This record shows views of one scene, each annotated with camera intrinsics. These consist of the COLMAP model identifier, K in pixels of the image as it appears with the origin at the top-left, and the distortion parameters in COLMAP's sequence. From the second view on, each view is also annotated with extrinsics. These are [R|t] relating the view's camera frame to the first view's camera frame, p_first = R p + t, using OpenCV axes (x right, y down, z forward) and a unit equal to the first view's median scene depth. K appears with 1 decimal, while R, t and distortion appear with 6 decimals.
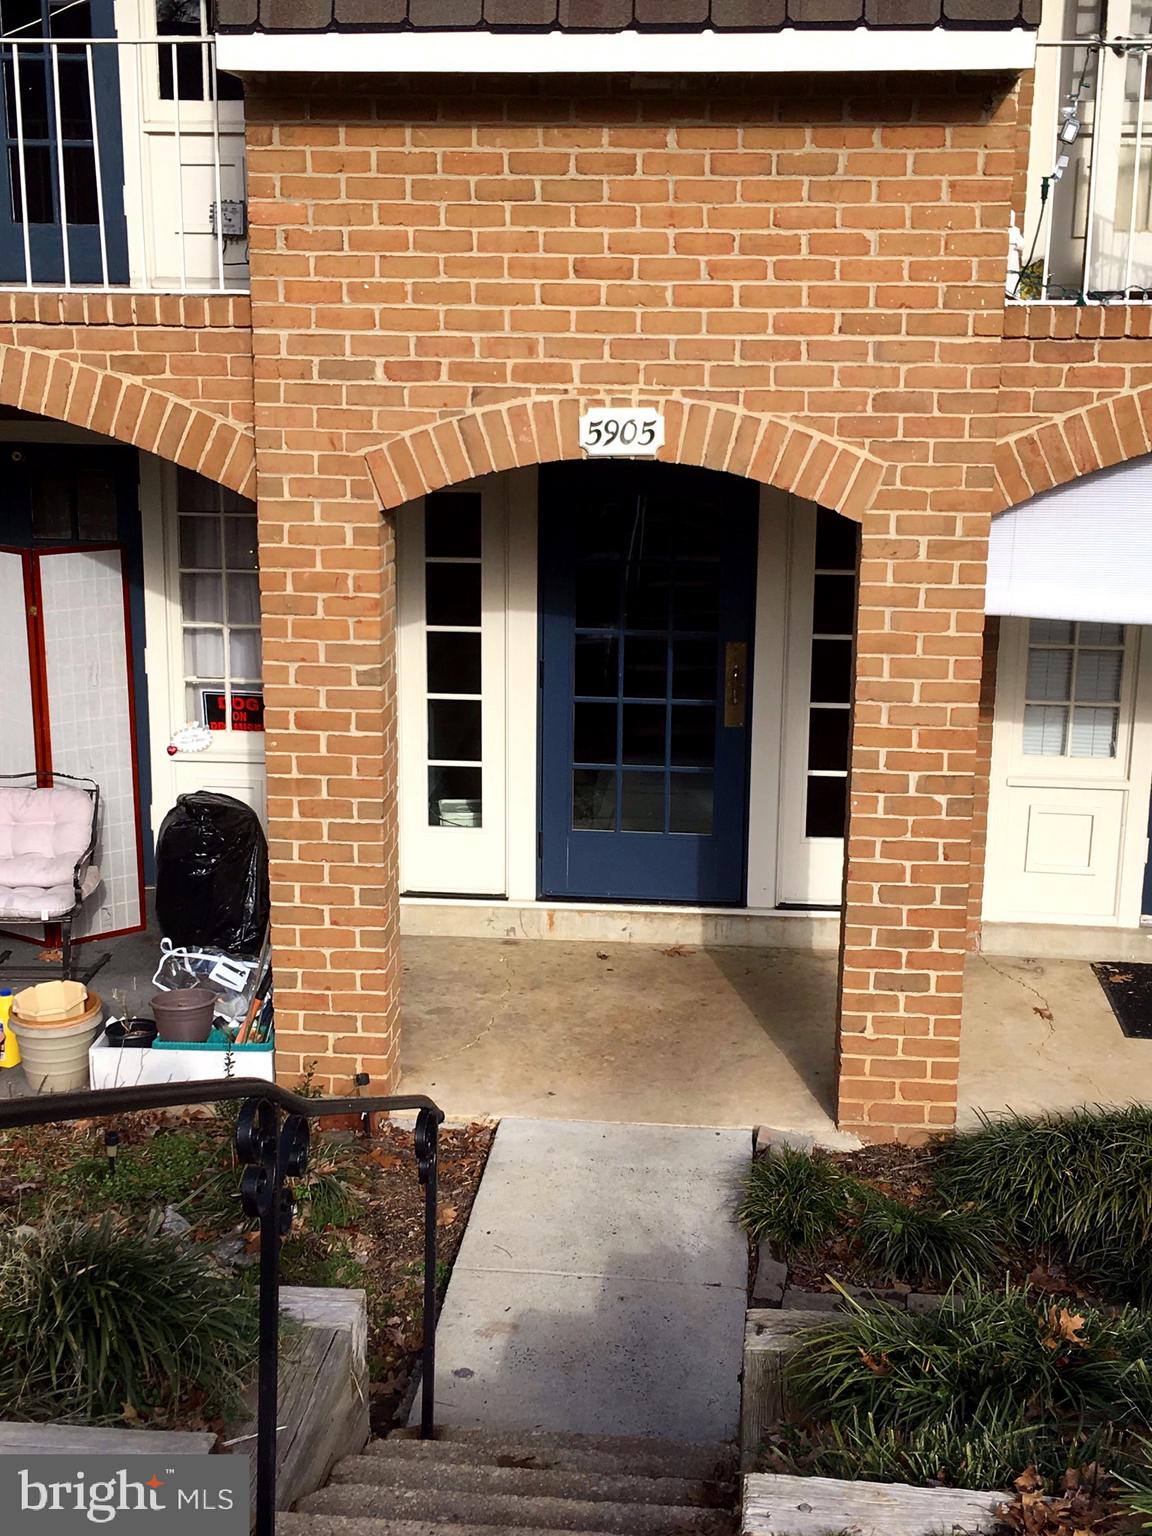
lens RADIAL K [[2024.6, 0, 575.8], [0, 2024.6, 772.6], [0, 0, 1]] dist [0.086539, 0.000000]
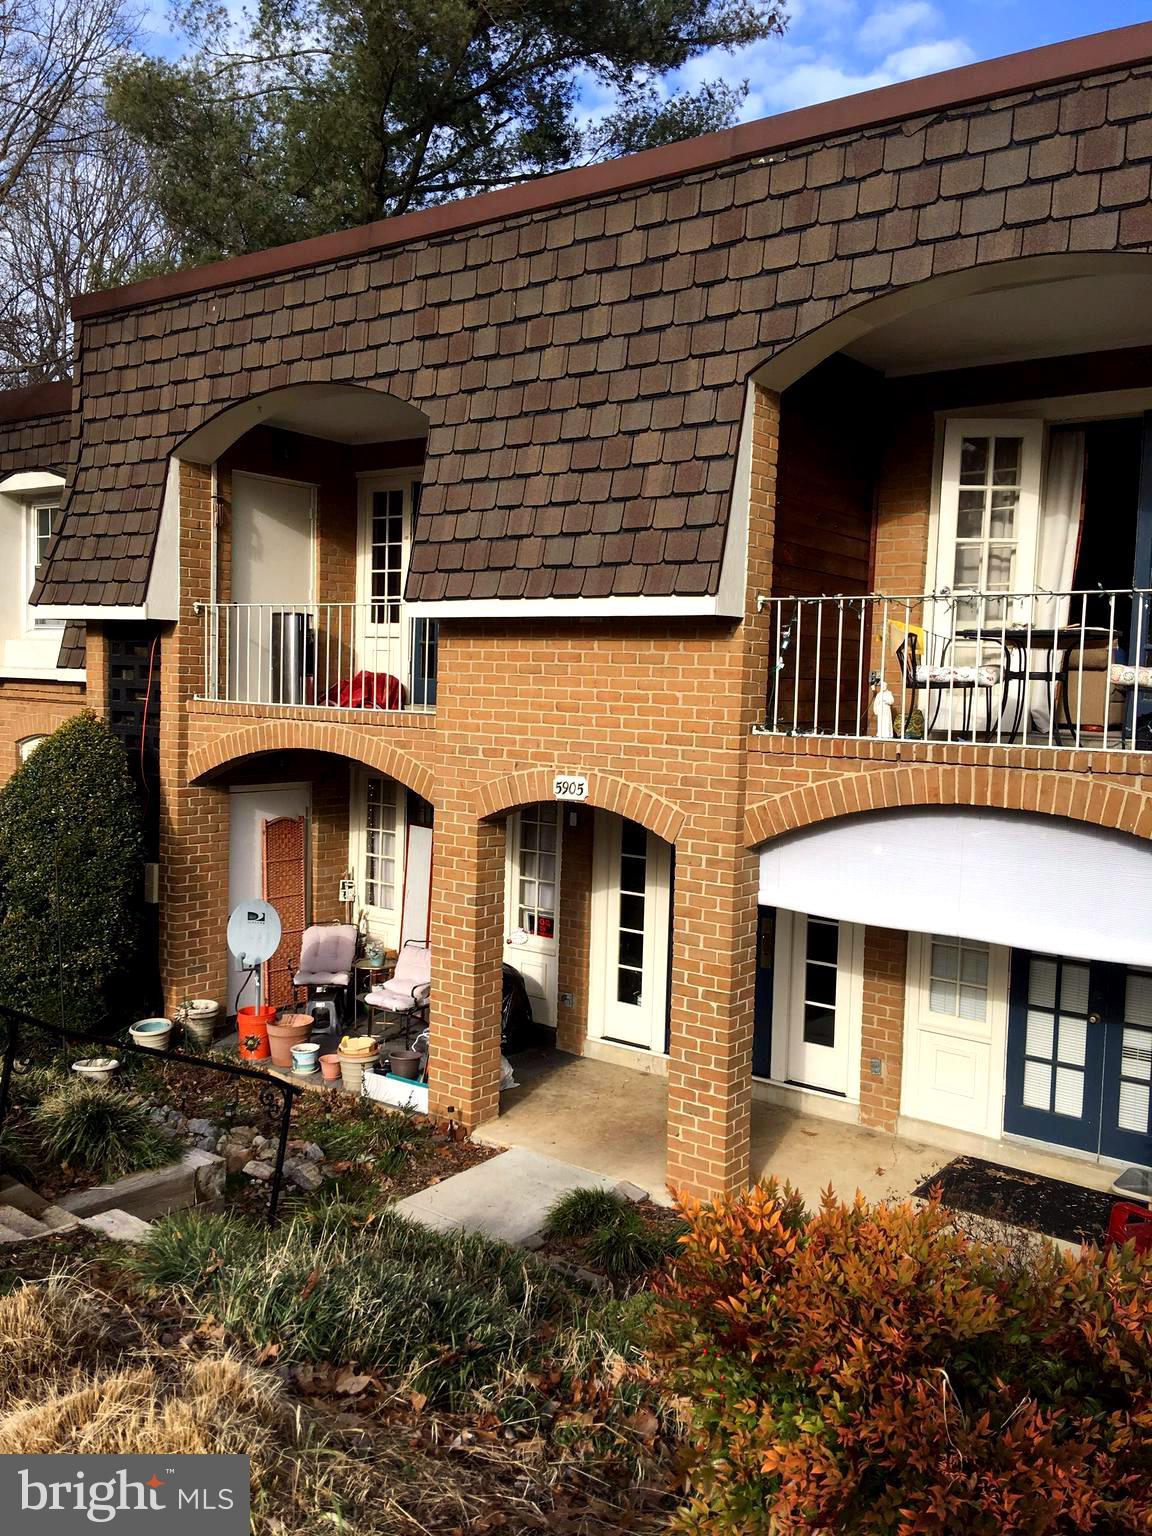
lens RADIAL K [[1309.7, 0, 578.0], [0, 1309.7, 763.3], [0, 0, 1]] dist [0.075851, -0.076909]
pose [[0.840577, 0.052369, -0.539154, 0.707339], [-0.152712, 0.977855, -0.143107, -0.011142], [0.519720, 0.202627, 0.829960, -0.049751]]
